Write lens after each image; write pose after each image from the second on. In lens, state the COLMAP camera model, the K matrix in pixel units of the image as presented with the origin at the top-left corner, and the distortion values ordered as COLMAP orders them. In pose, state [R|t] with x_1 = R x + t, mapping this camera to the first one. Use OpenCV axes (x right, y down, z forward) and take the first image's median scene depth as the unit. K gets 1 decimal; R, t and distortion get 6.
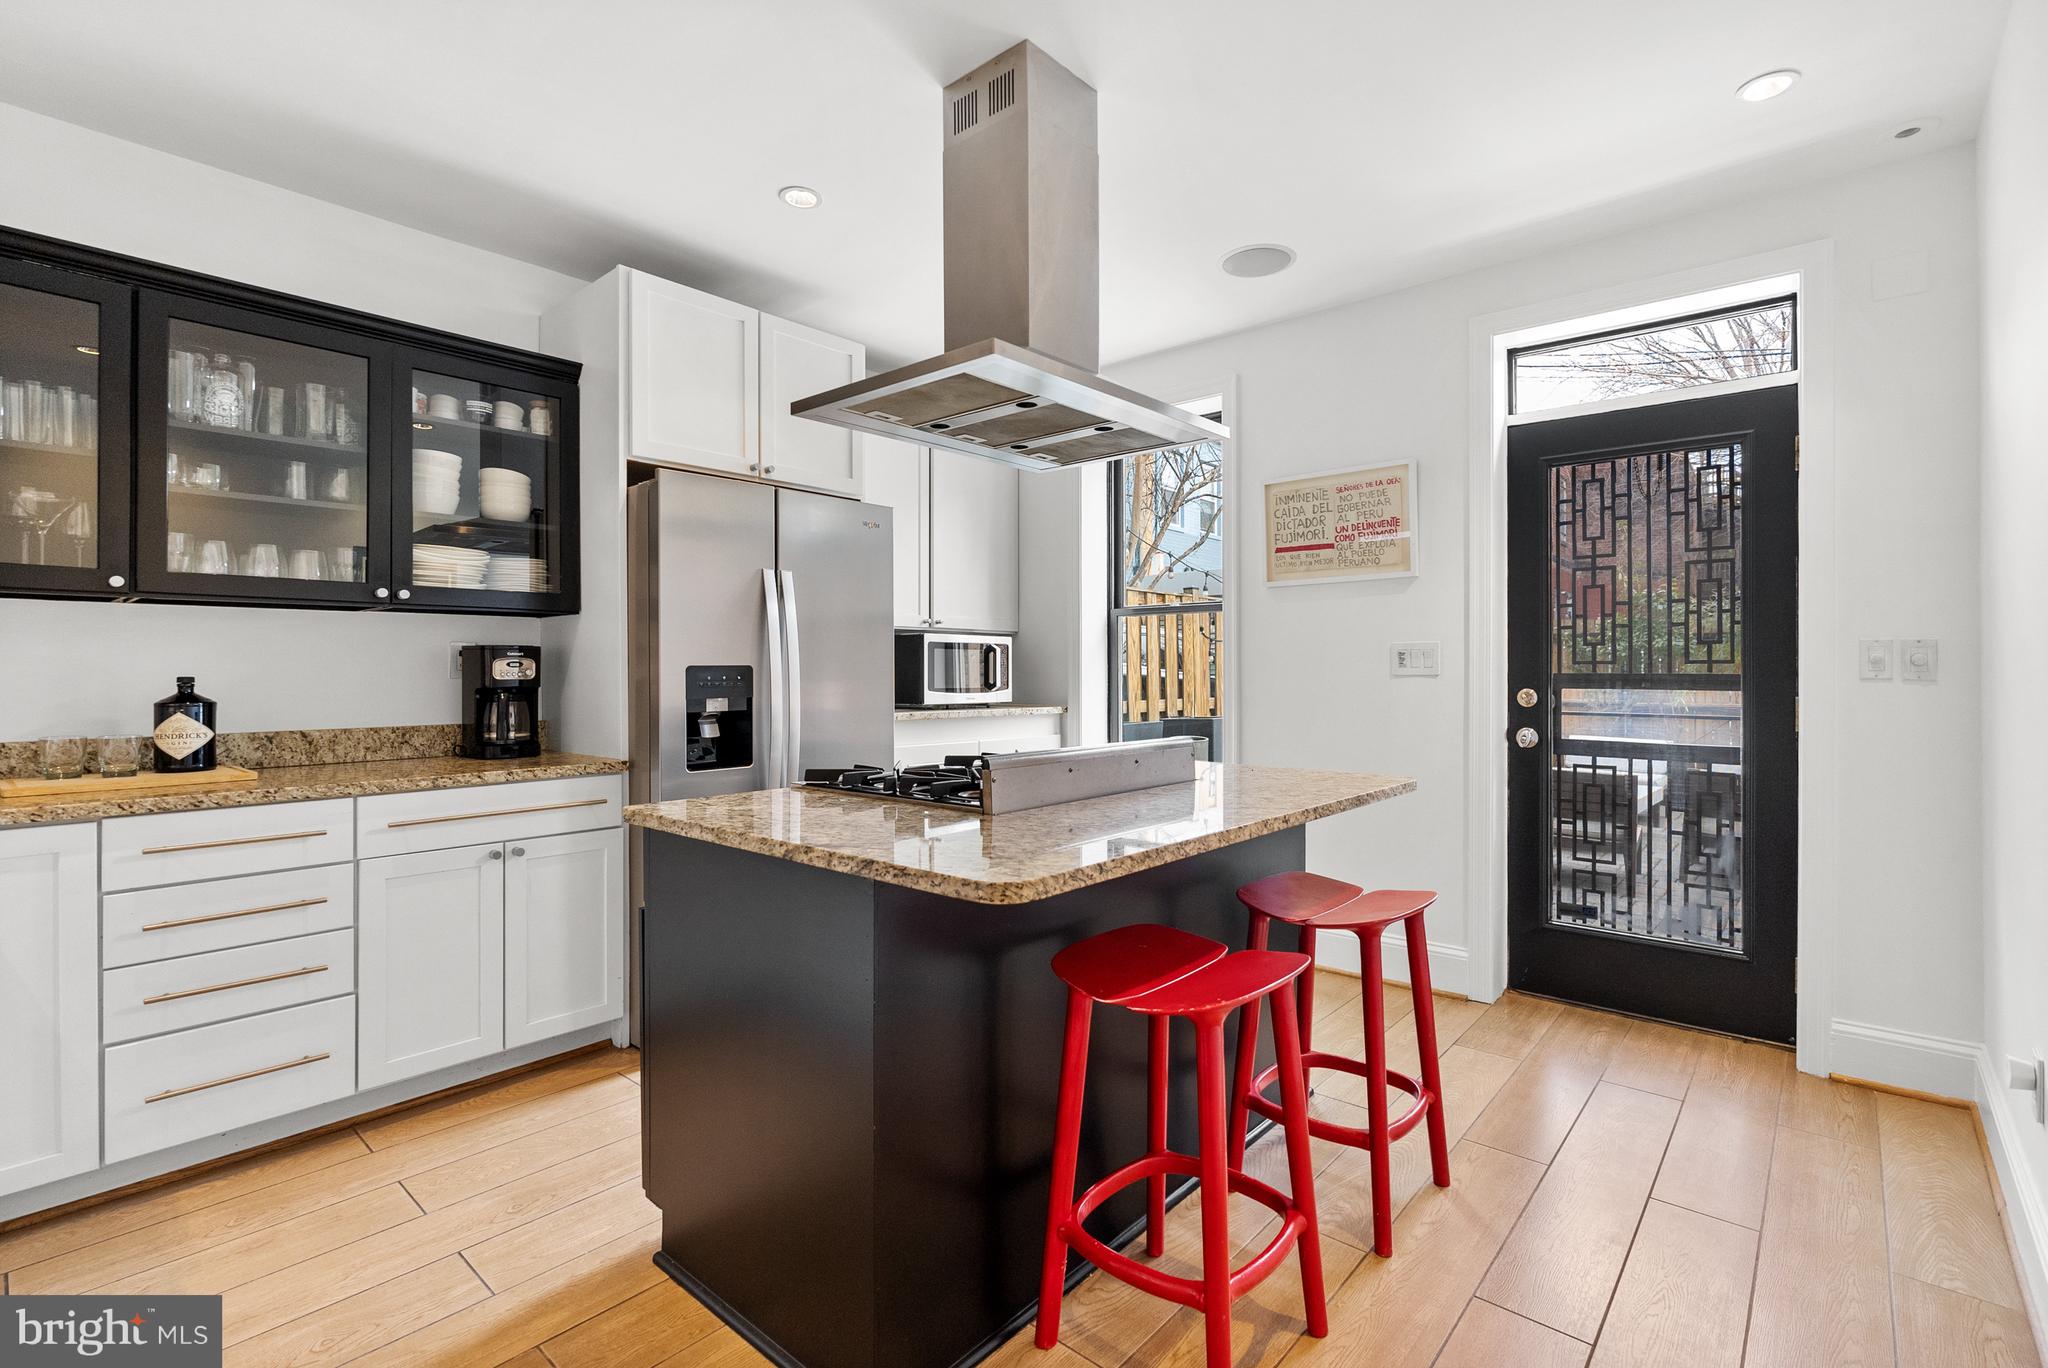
lens RADIAL K [[935.8, 0, 1026.3], [0, 935.8, 666.5], [0, 0, 1]] dist [-0.000568, -0.000055]
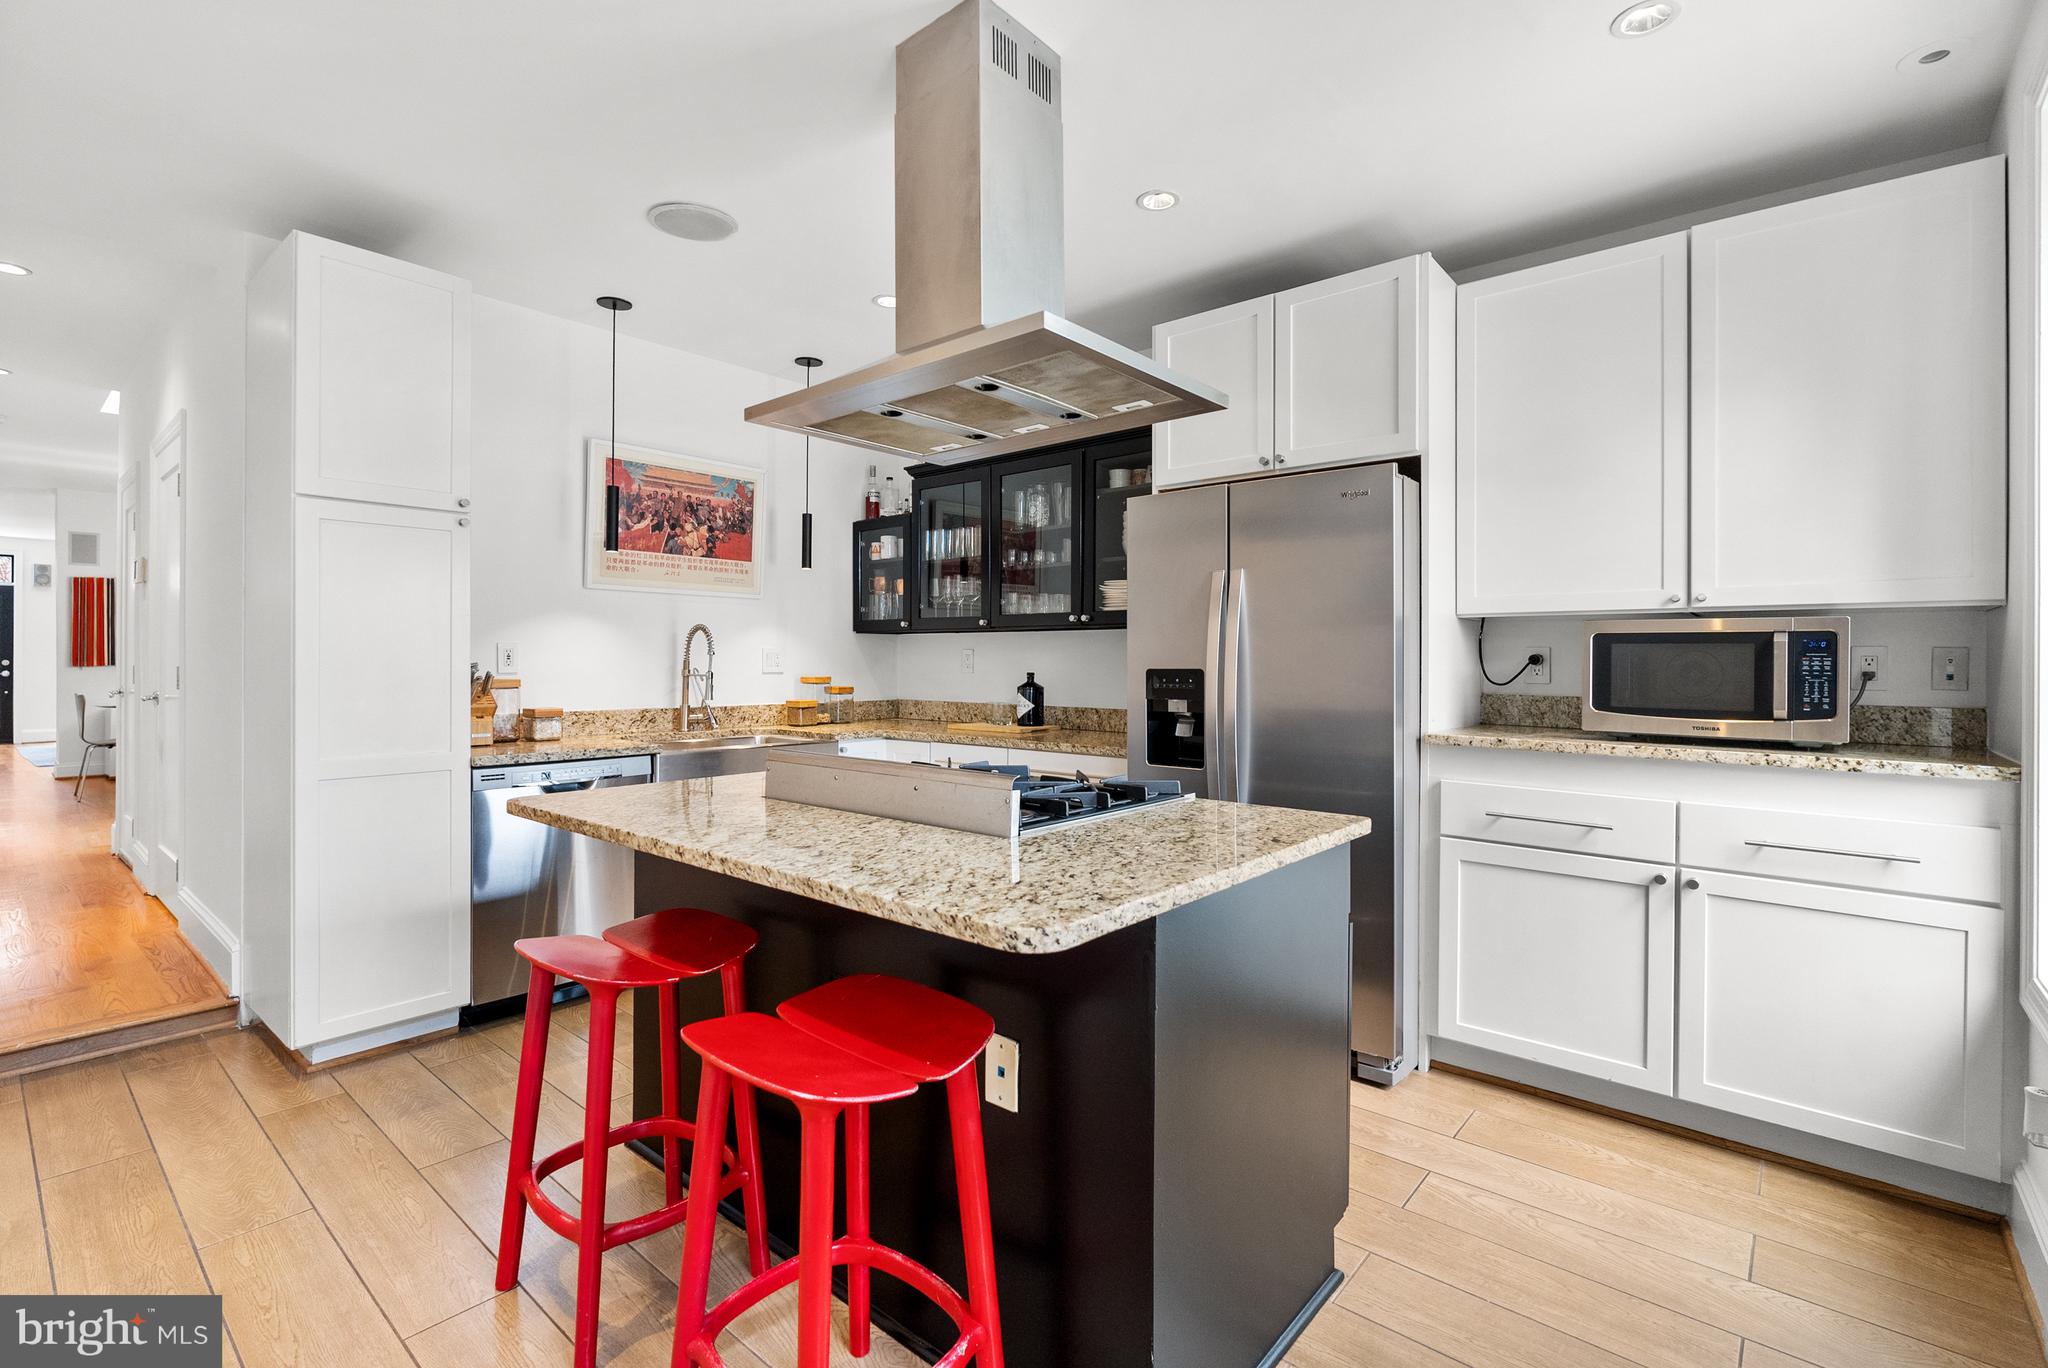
lens RADIAL K [[921.4, 0, 1026.9], [0, 921.4, 663.5], [0, 0, 1]] dist [0.001450, 0.000025]
pose [[0.010108, 0.008742, -0.999911, 0.814476], [0.001578, 0.999960, 0.008759, -0.020190], [0.999948, -0.001667, 0.010094, 0.946646]]
